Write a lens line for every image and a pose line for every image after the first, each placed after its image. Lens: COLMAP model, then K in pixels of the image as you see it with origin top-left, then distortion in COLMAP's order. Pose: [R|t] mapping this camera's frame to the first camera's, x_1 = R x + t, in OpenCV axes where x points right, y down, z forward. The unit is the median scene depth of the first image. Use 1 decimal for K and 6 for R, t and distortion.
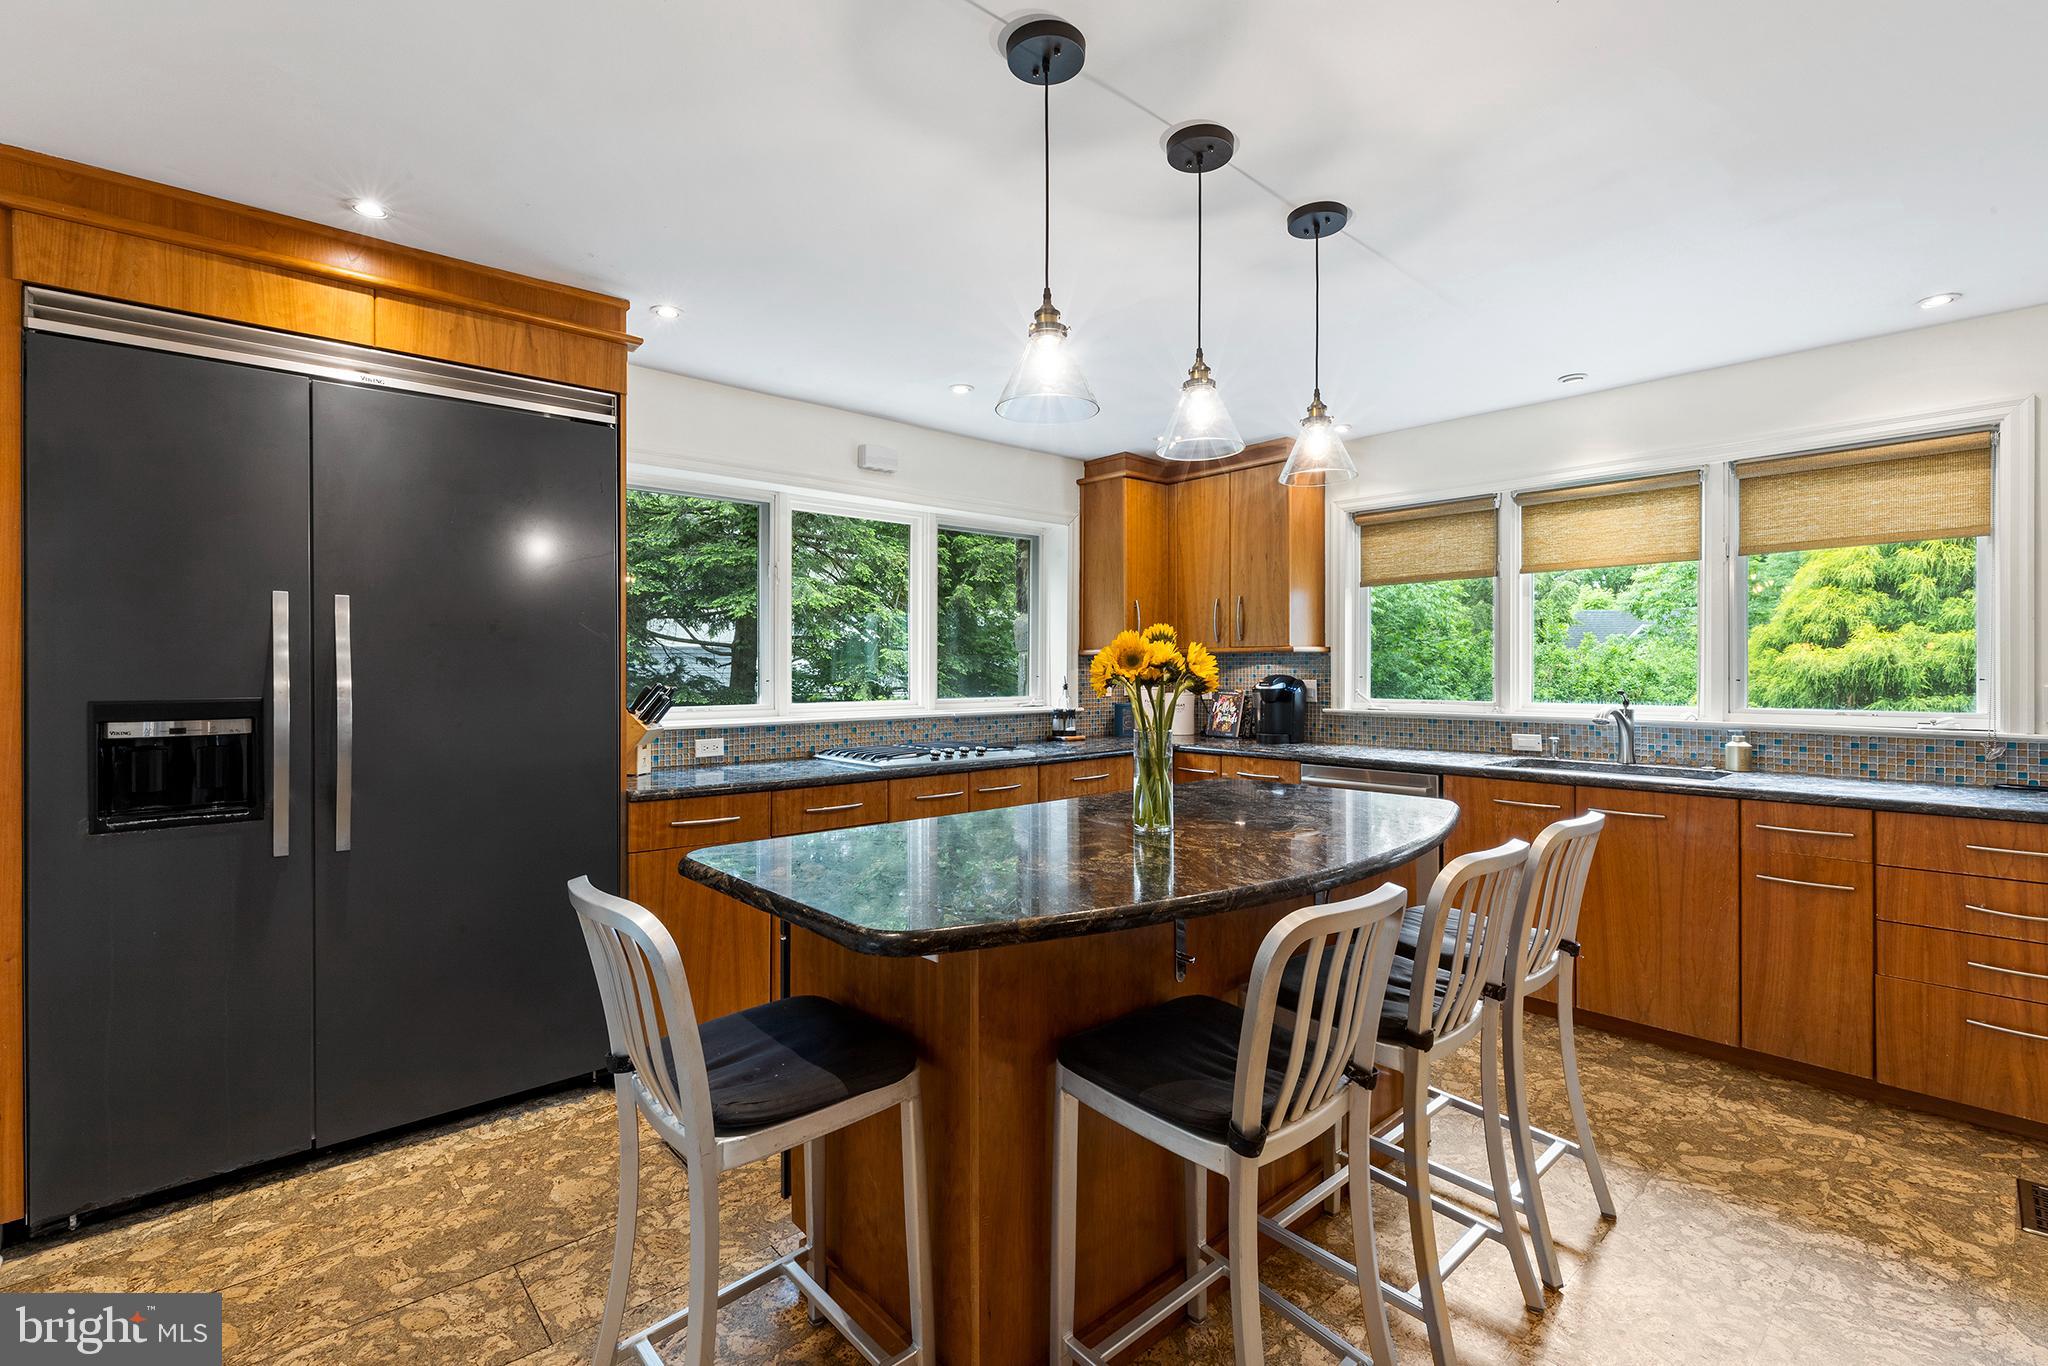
lens RADIAL K [[913.5, 0, 1033.8], [0, 913.5, 666.7], [0, 0, 1]] dist [0.004267, 0.000221]
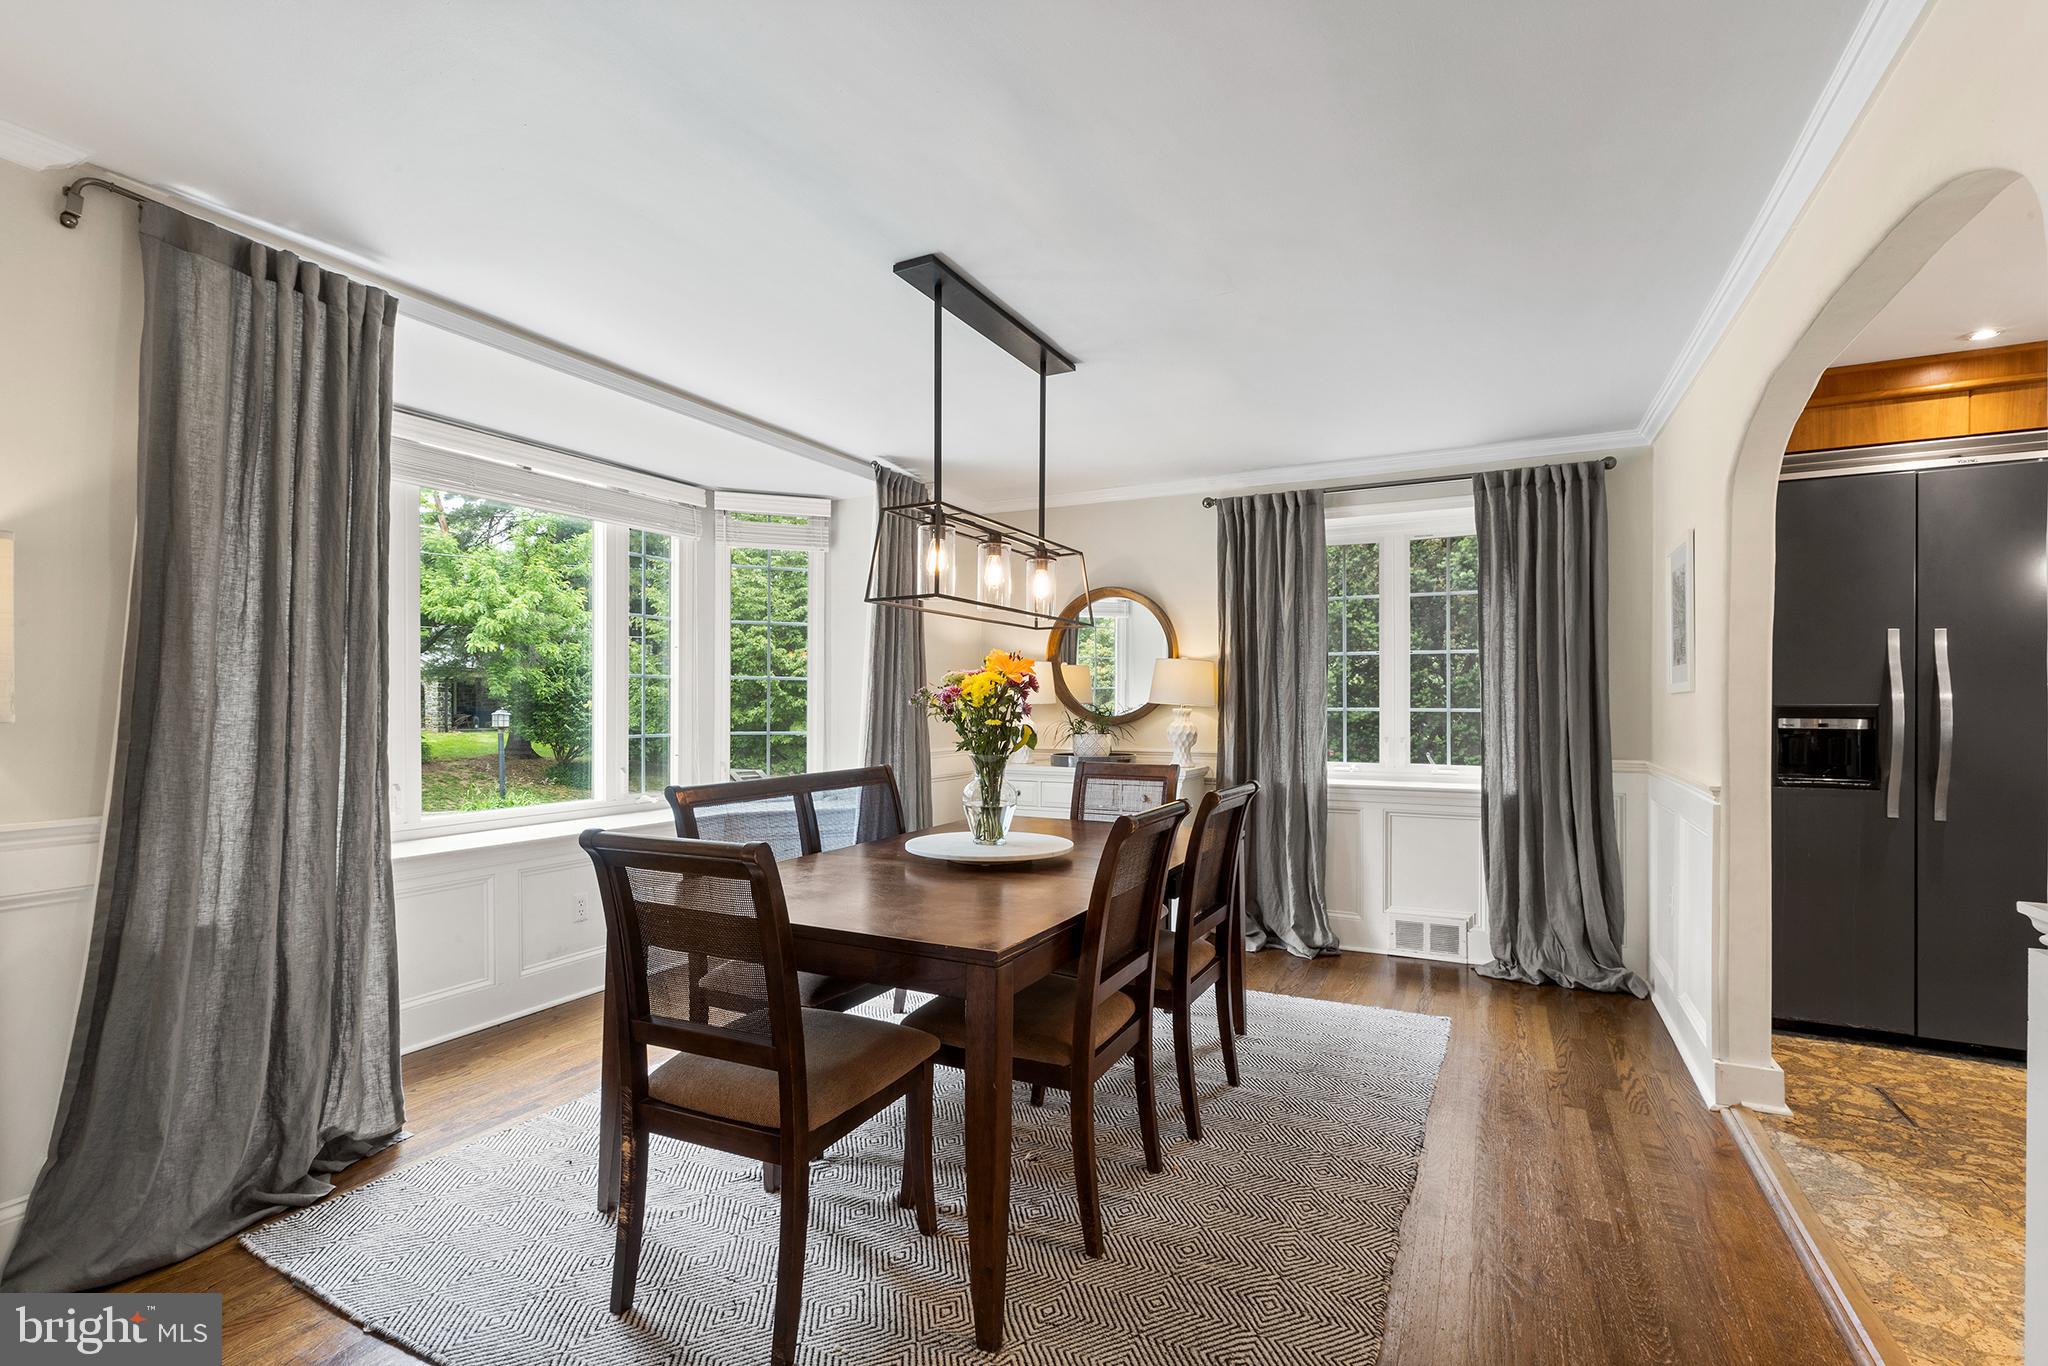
lens RADIAL K [[913.5, 0, 1053.0], [0, 913.5, 704.0], [0, 0, 1]] dist [0.004267, 0.000221]
pose [[0.359818, 0.004658, -0.933011, 0.017338], [-0.003775, 0.999987, 0.003536, 0.021318], [0.933015, 0.002249, 0.359830, -0.474486]]
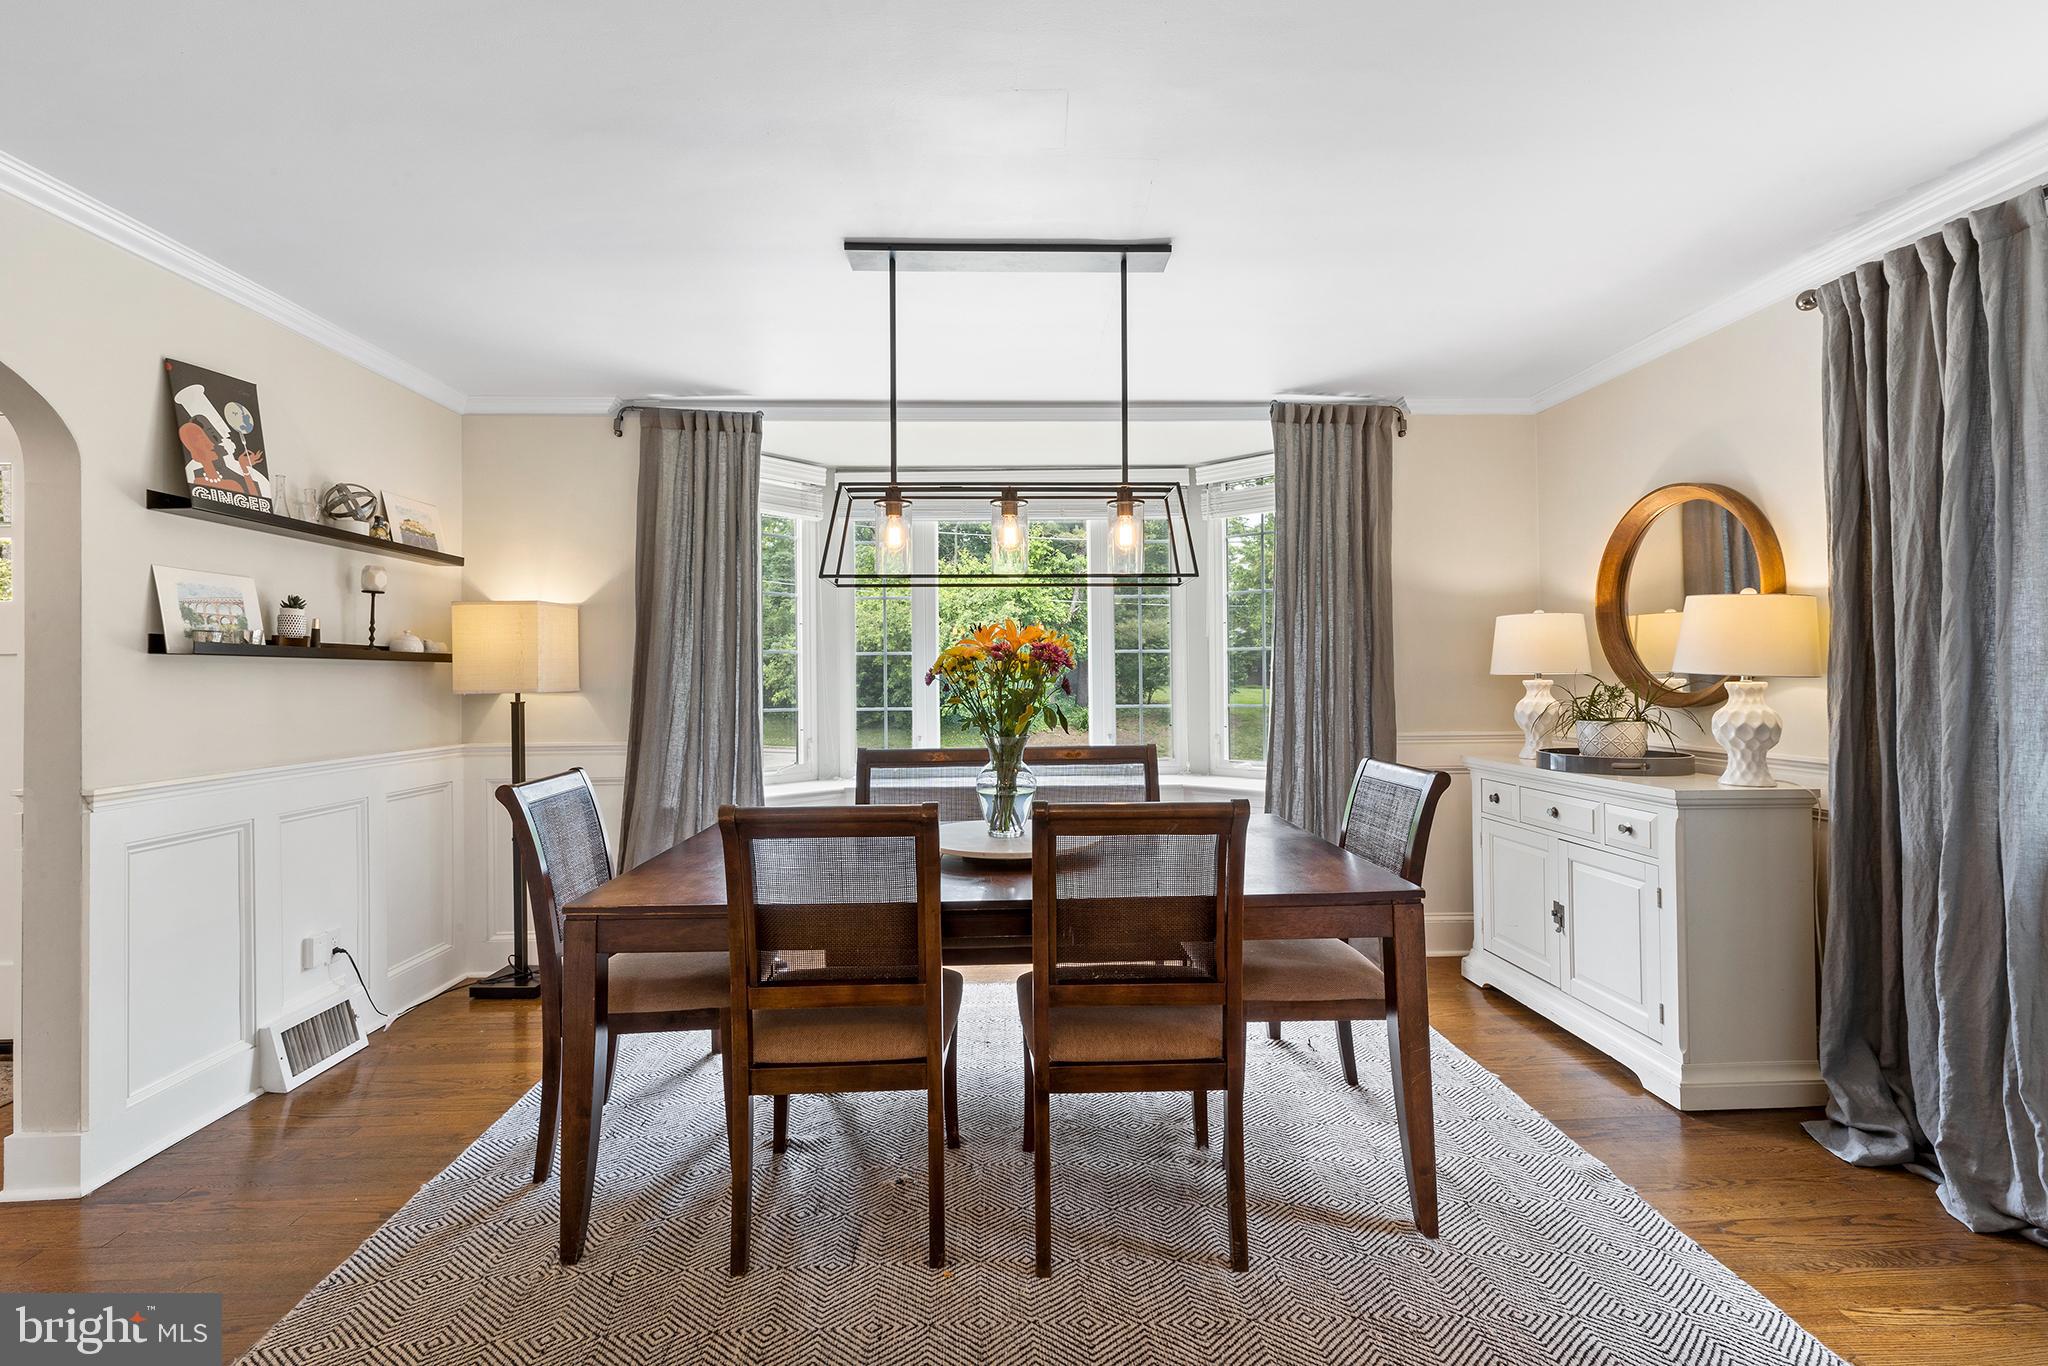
lens RADIAL K [[913.5, 0, 1019.8], [0, 913.5, 667.1], [0, 0, 1]] dist [0.004267, 0.000221]
pose [[-0.637734, 0.003575, -0.770249, -0.212471], [0.010898, 0.999931, -0.004382, 0.016256], [0.770180, -0.011189, -0.637729, 0.261549]]
